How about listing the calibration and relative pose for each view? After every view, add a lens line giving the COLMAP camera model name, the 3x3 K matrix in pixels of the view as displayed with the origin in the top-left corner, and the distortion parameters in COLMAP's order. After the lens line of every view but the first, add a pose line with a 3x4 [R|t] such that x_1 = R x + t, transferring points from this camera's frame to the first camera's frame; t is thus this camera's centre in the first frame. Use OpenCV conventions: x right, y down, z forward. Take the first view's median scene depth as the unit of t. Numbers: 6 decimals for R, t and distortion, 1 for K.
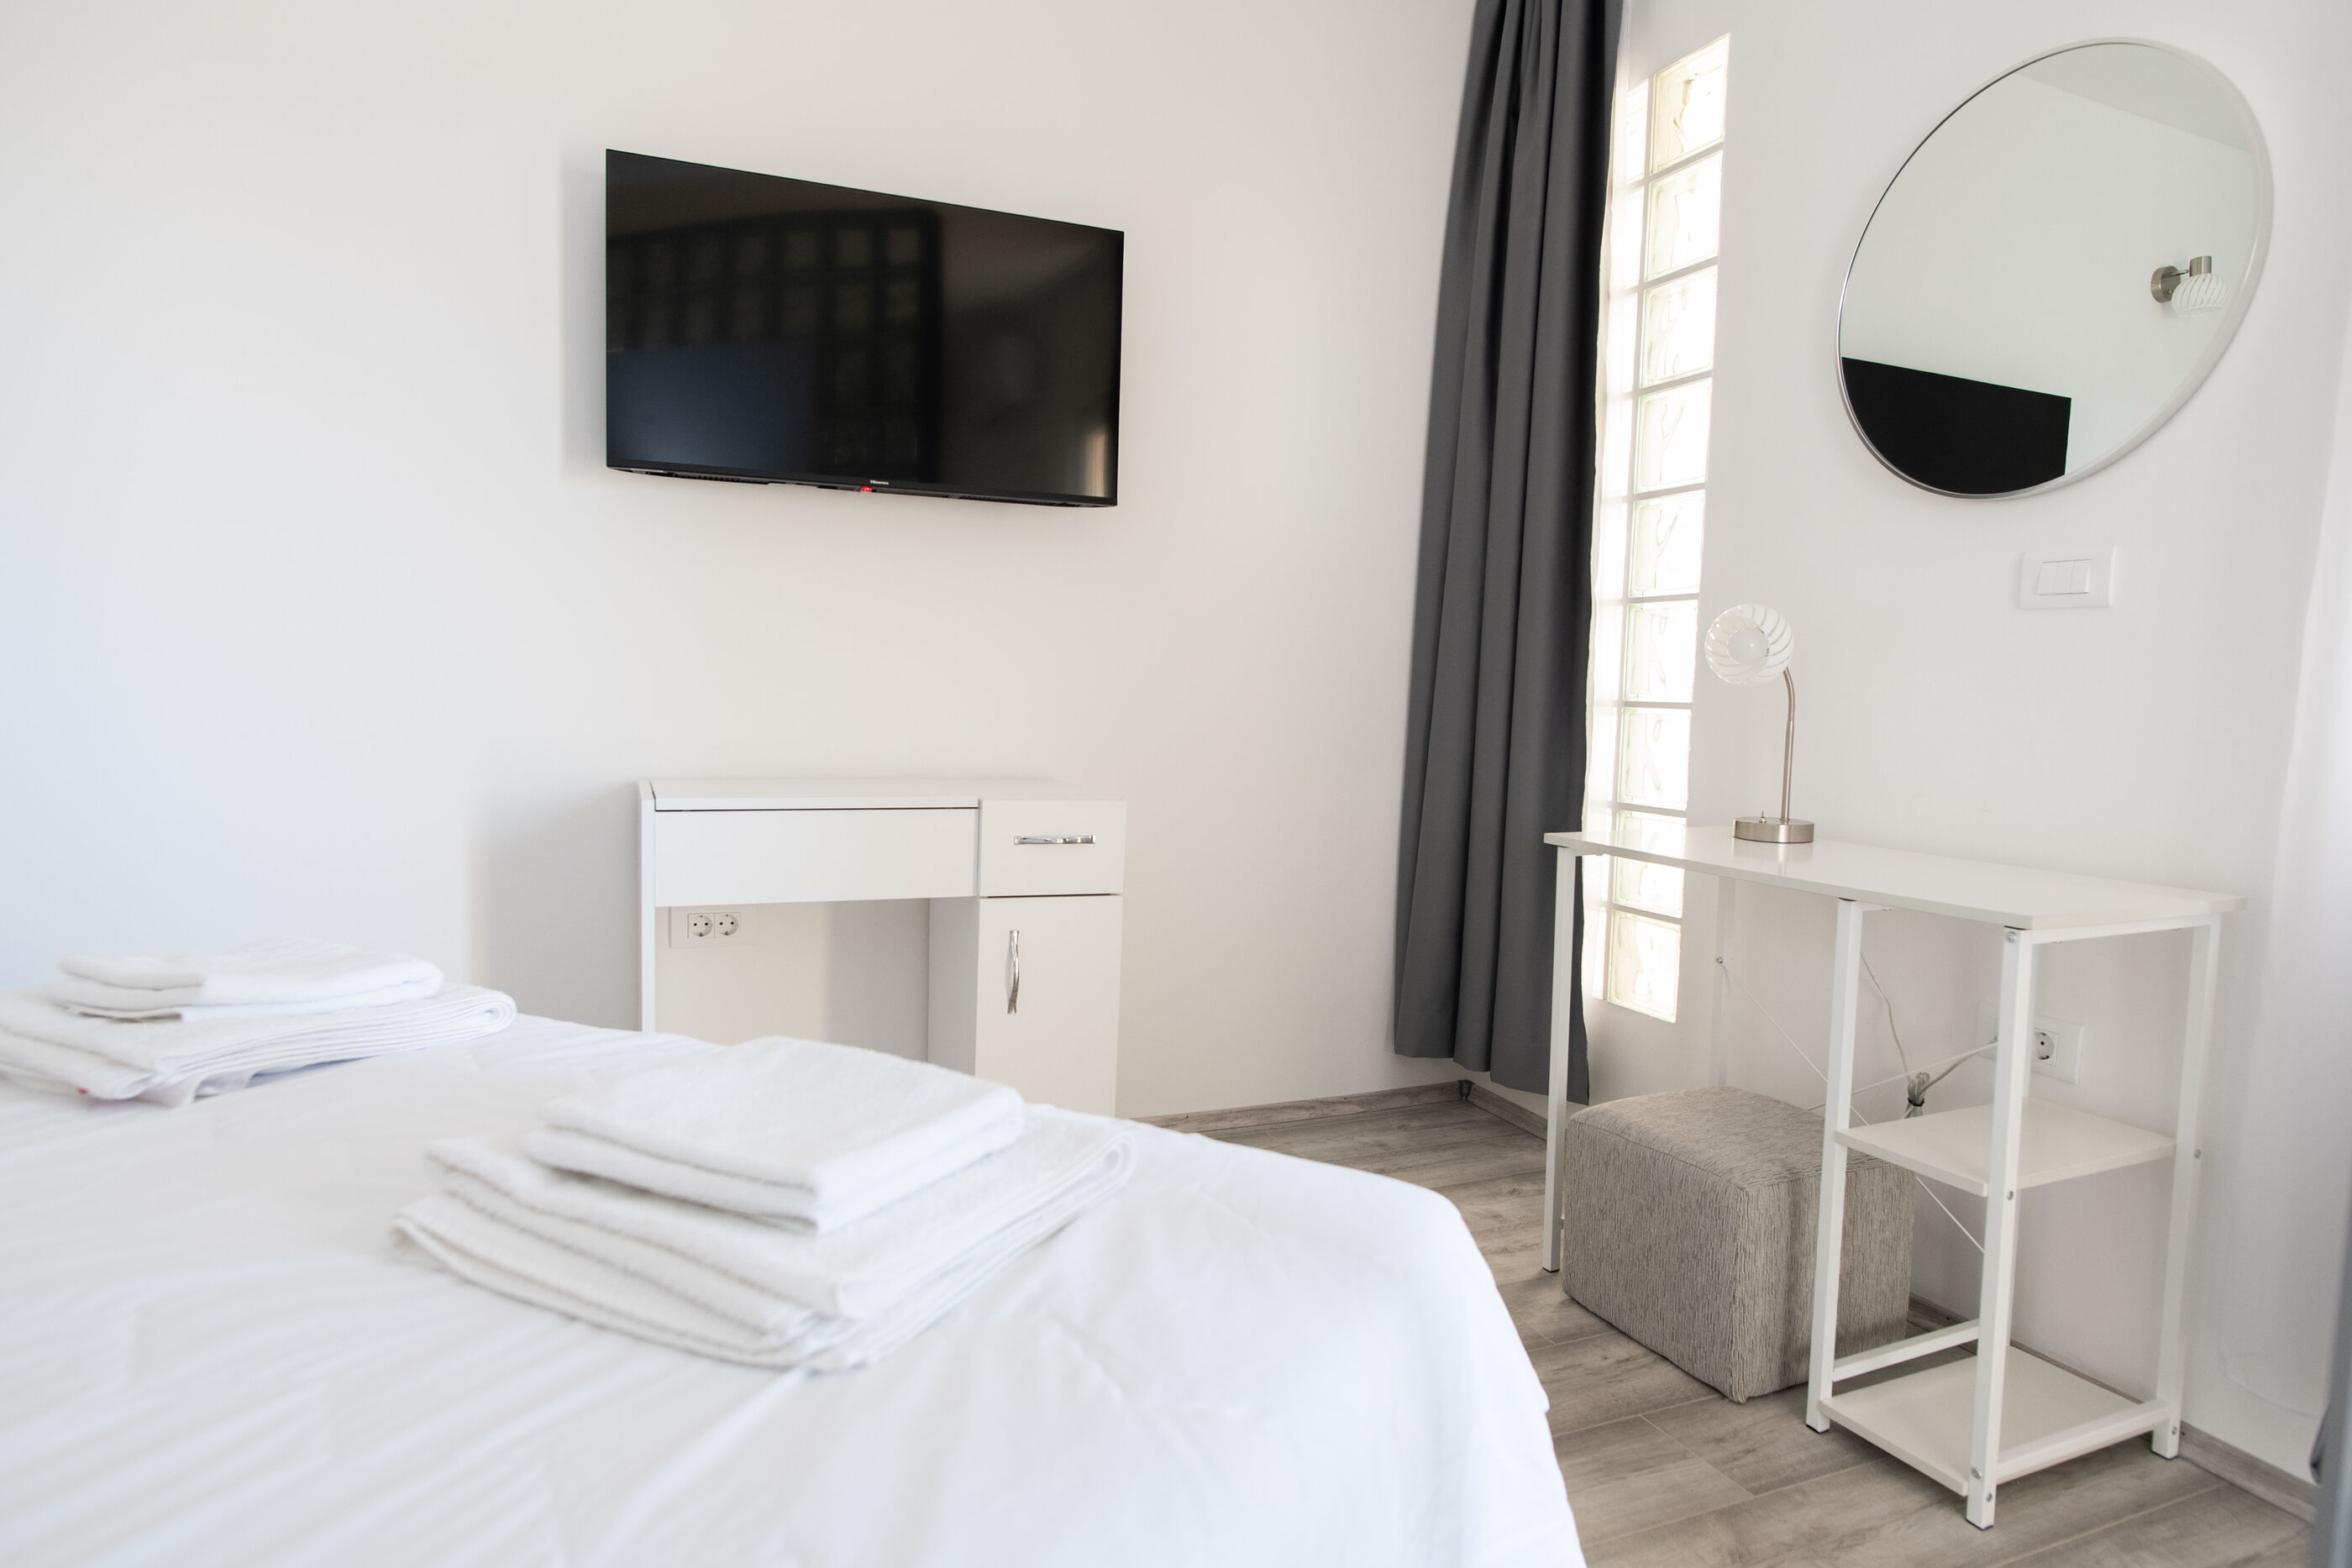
lens RADIAL K [[1343.6, 0, 1177.4], [0, 1343.6, 791.4], [0, 0, 1]] dist [-0.011384, 0.000576]
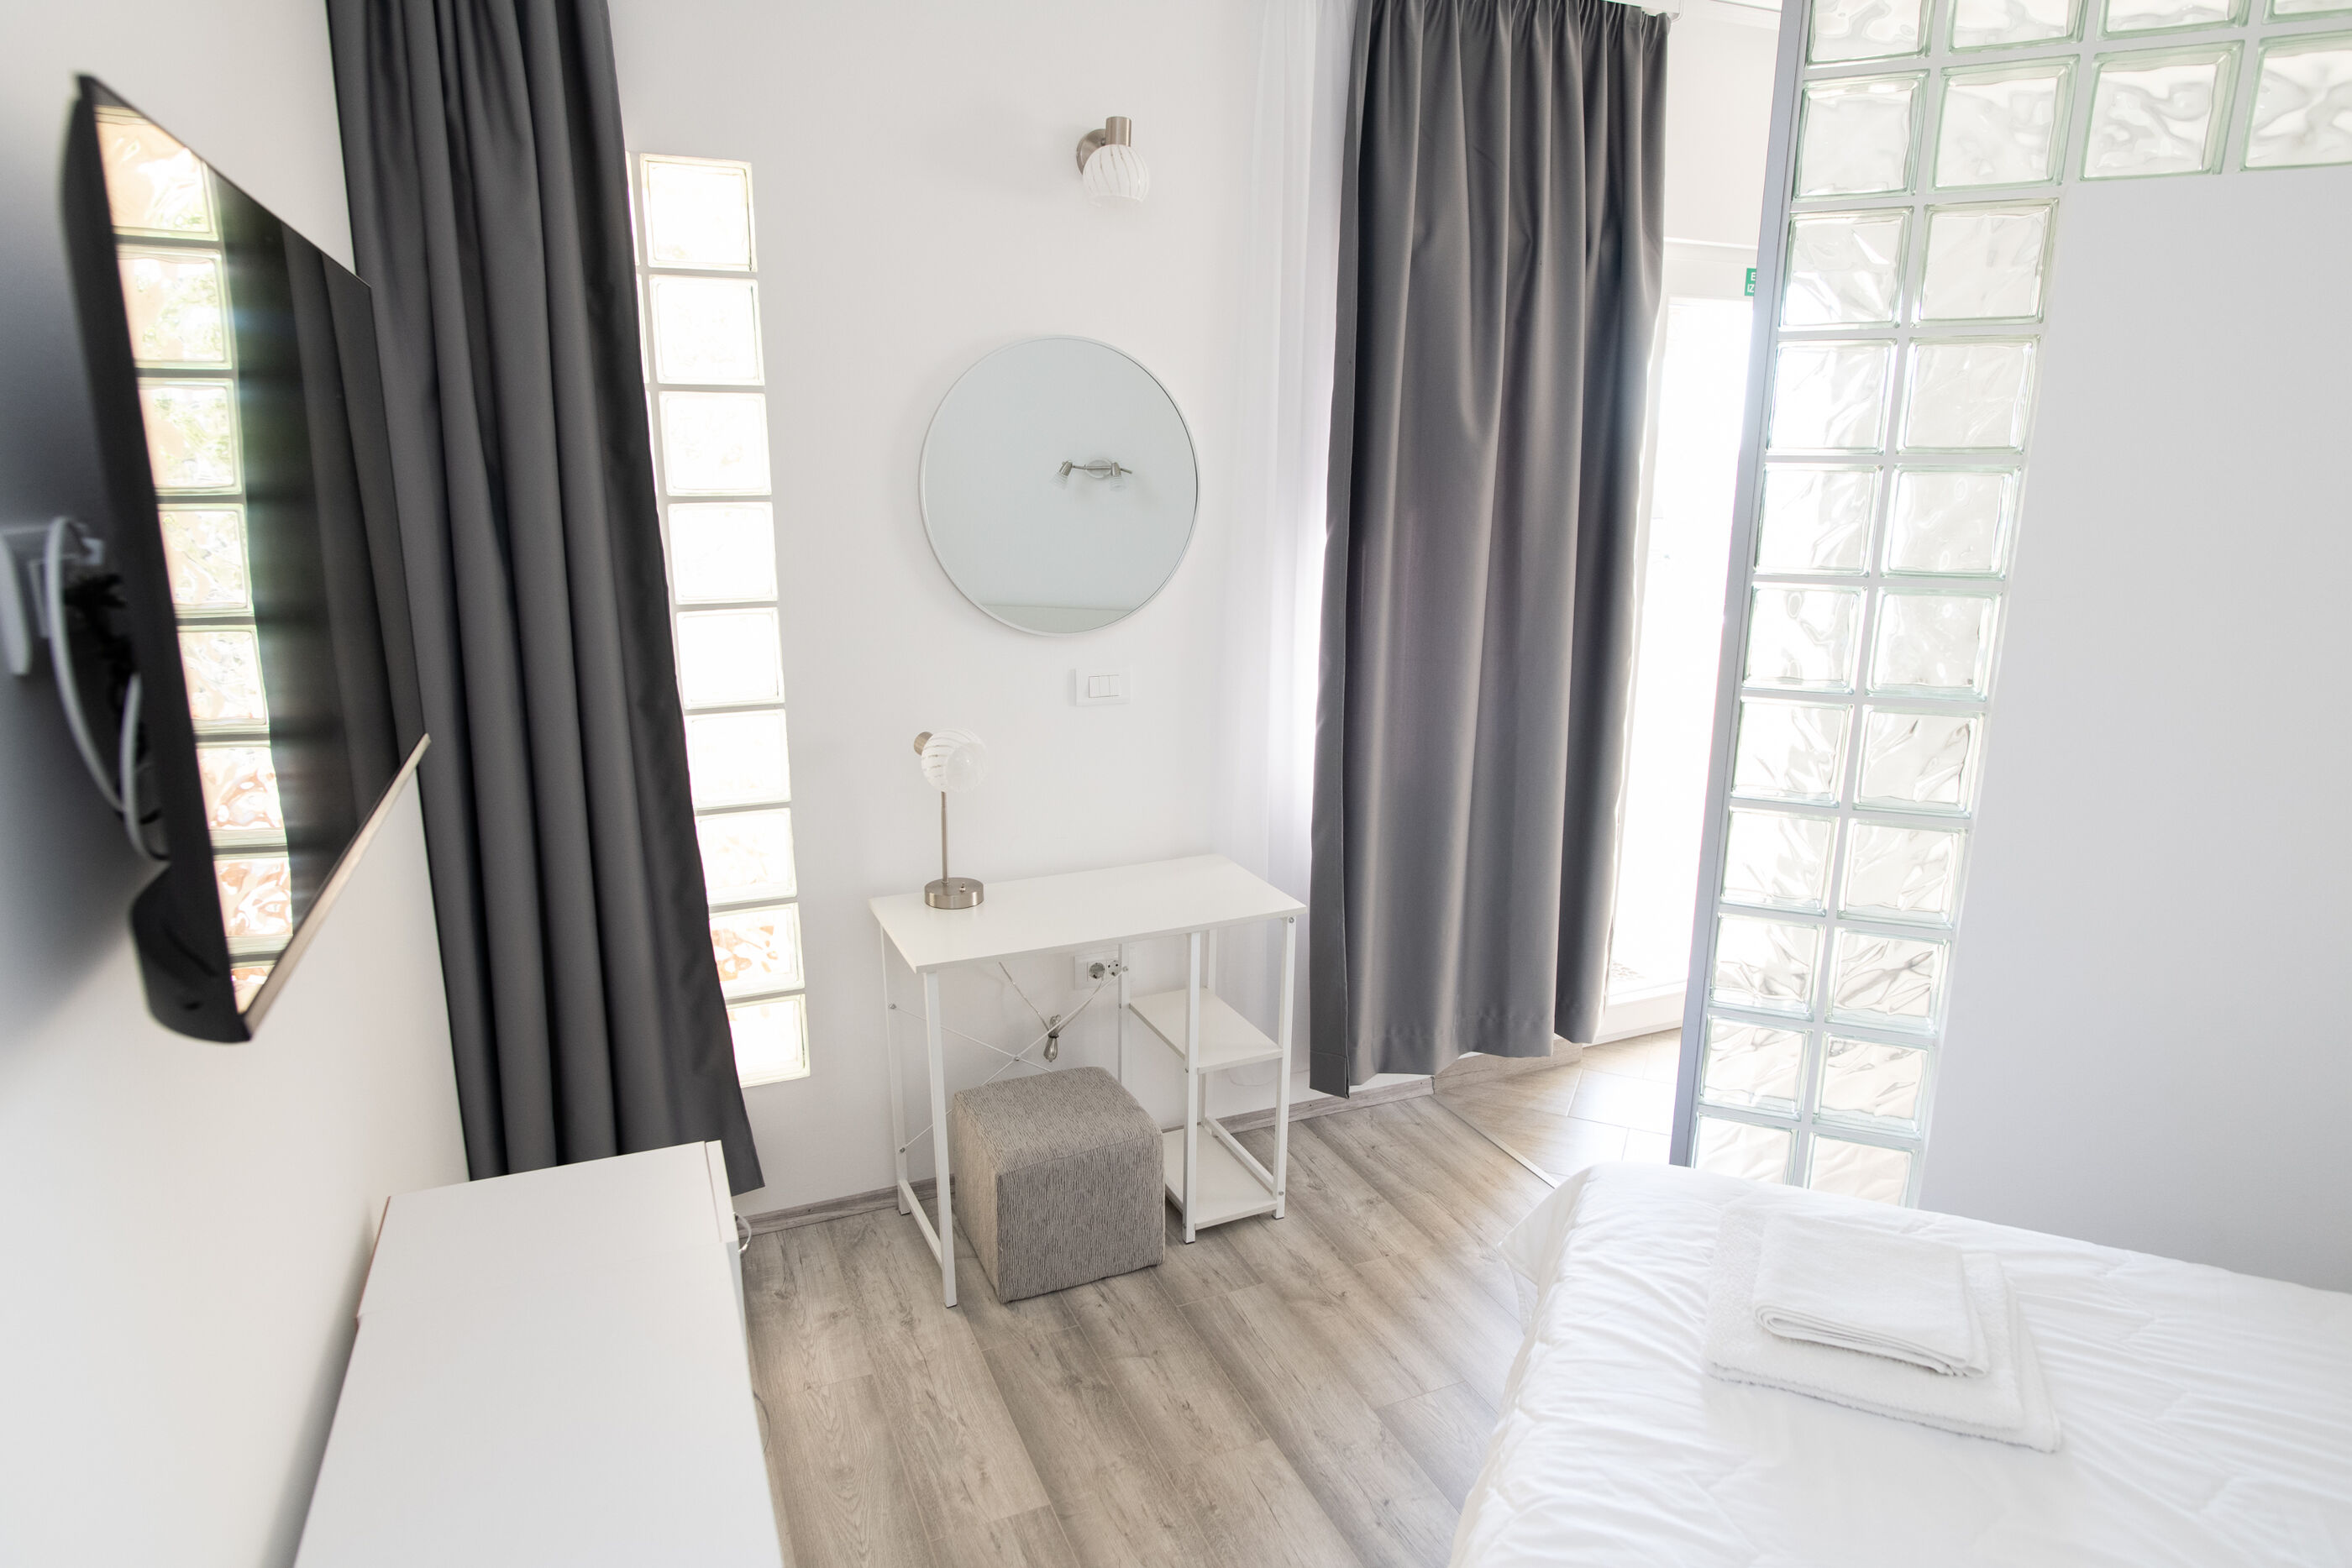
lens RADIAL K [[1343.6, 0, 1177.4], [0, 1343.6, 791.4], [0, 0, 1]] dist [-0.011384, 0.000576]
pose [[-0.000836, -0.267646, 0.963517, -0.772828], [0.078208, 0.960549, 0.266889, -0.394962], [-0.996937, 0.075578, 0.020129, 0.772945]]
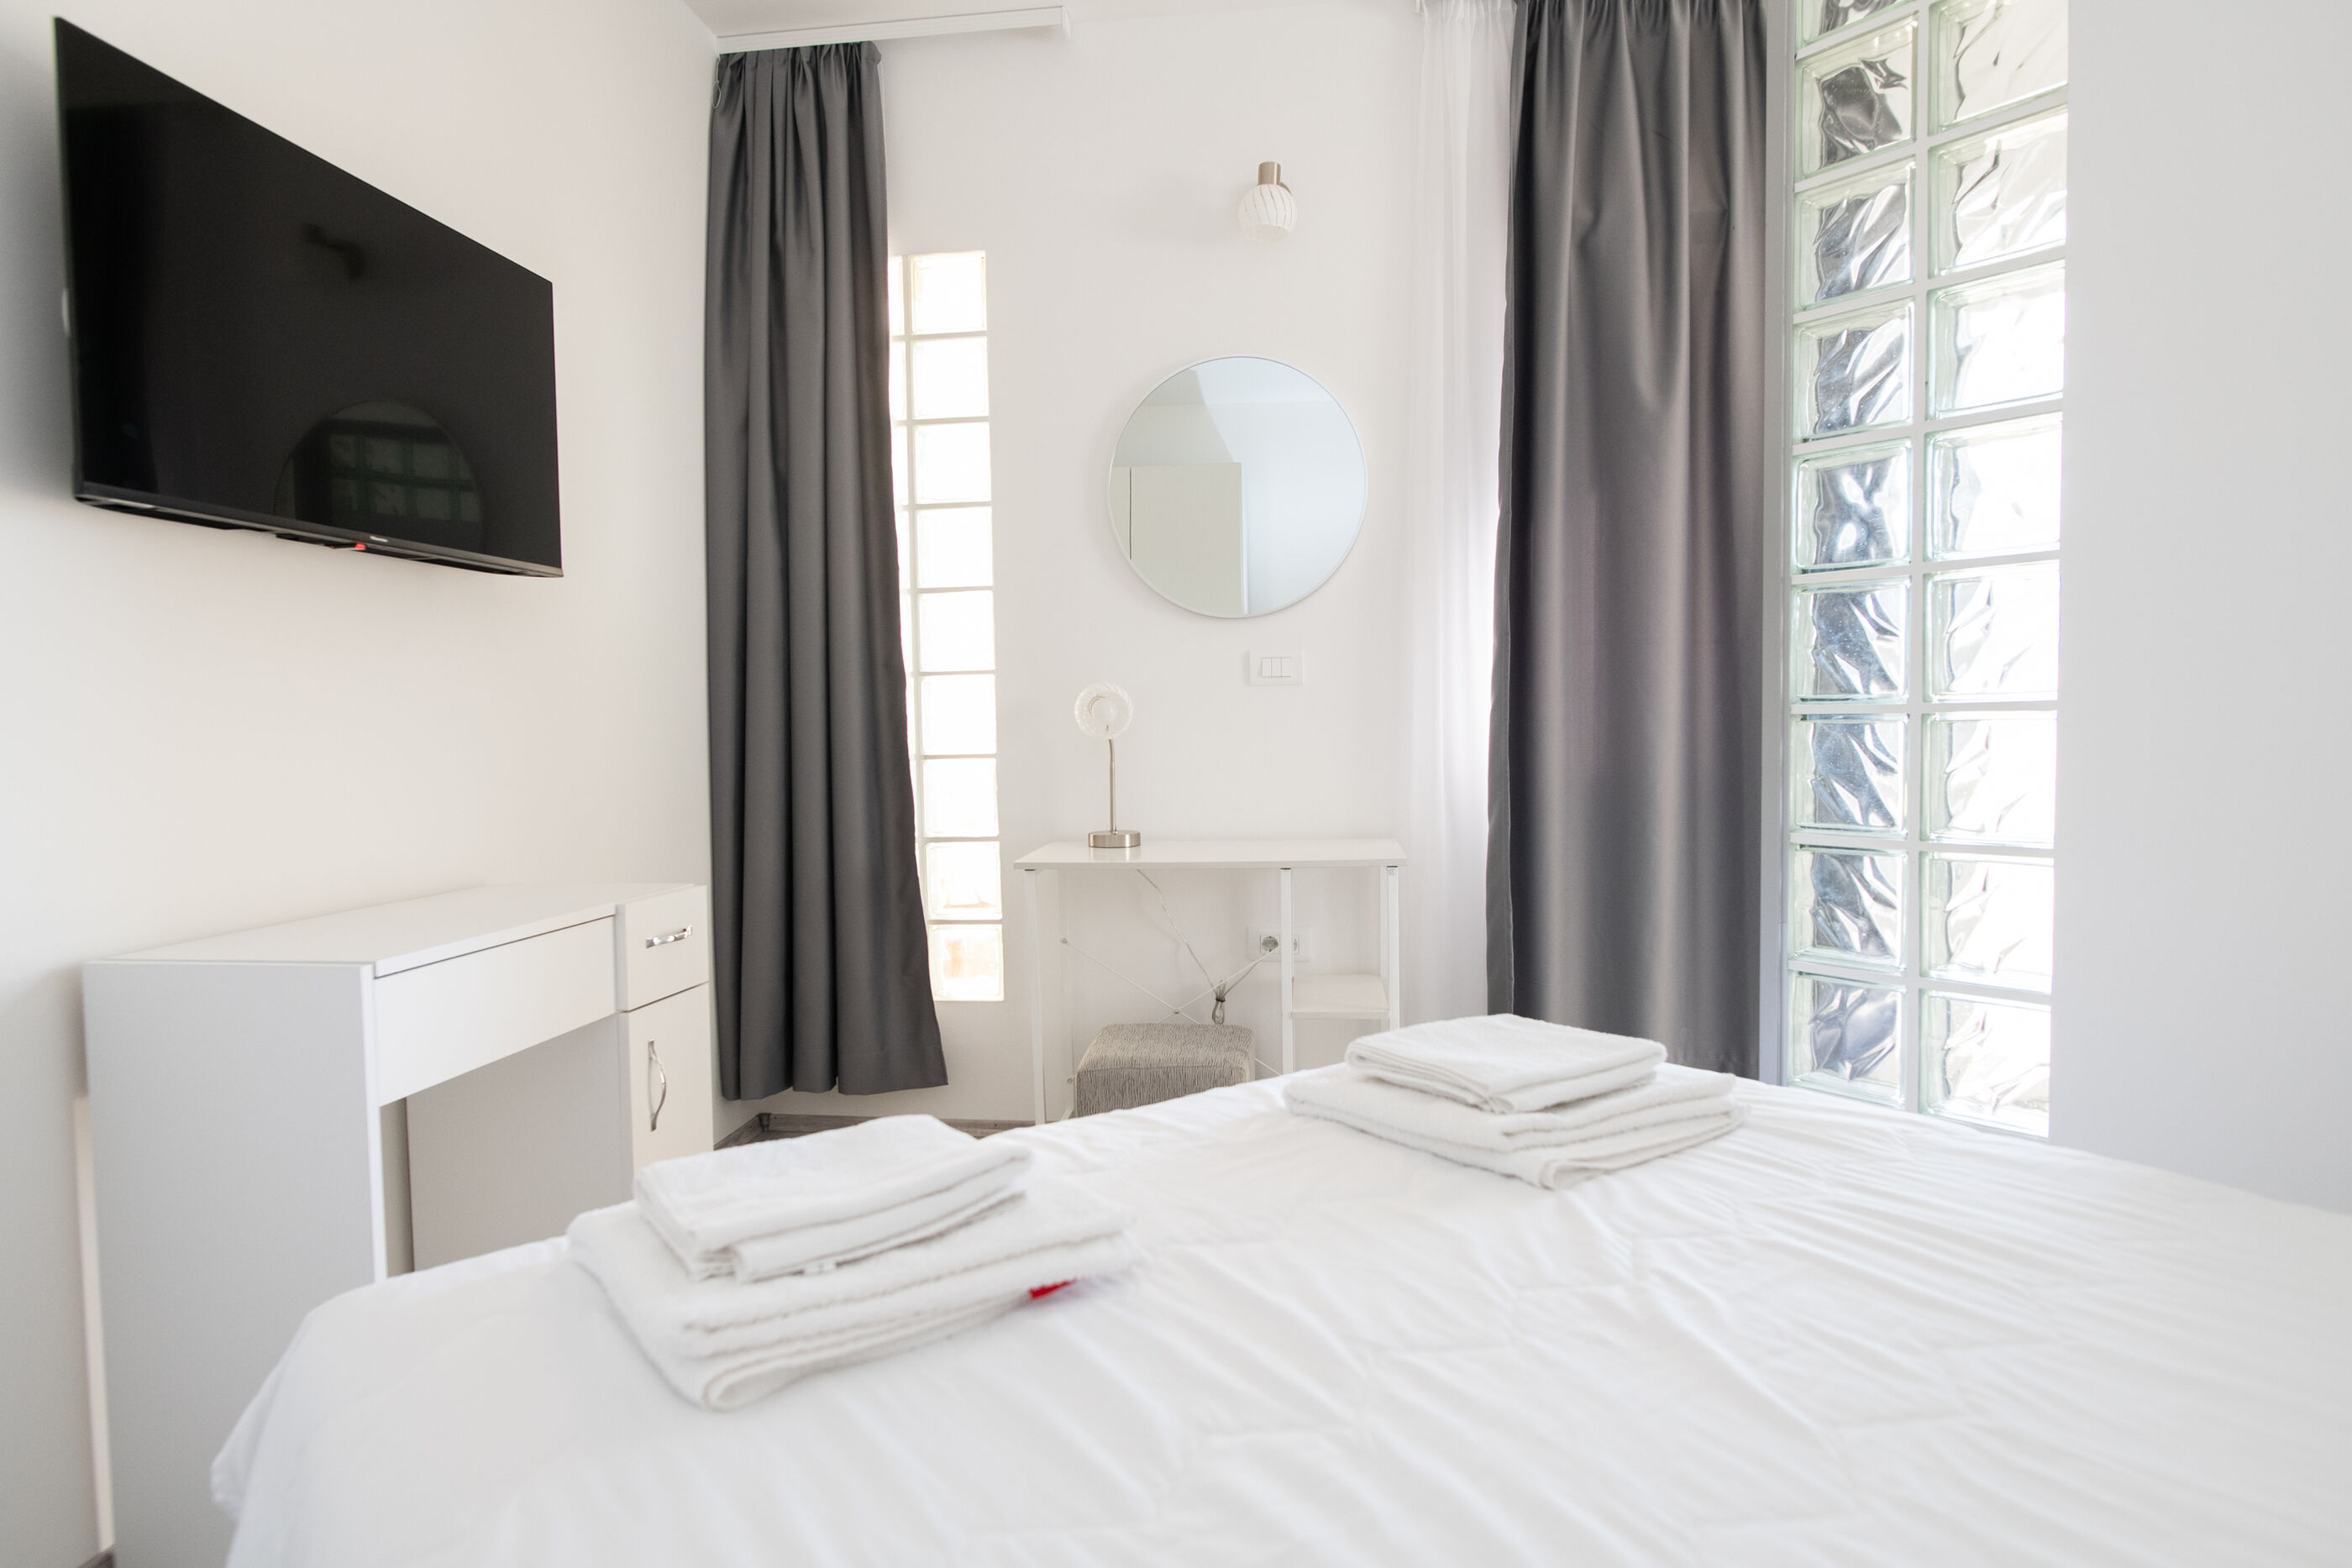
lens RADIAL K [[1343.6, 0, 1177.4], [0, 1343.6, 791.4], [0, 0, 1]] dist [-0.011384, 0.000576]
pose [[0.503504, -0.083234, 0.859974, -0.760574], [0.102539, 0.994071, 0.036177, -0.067611], [-0.857887, 0.069966, 0.509053, 0.217561]]
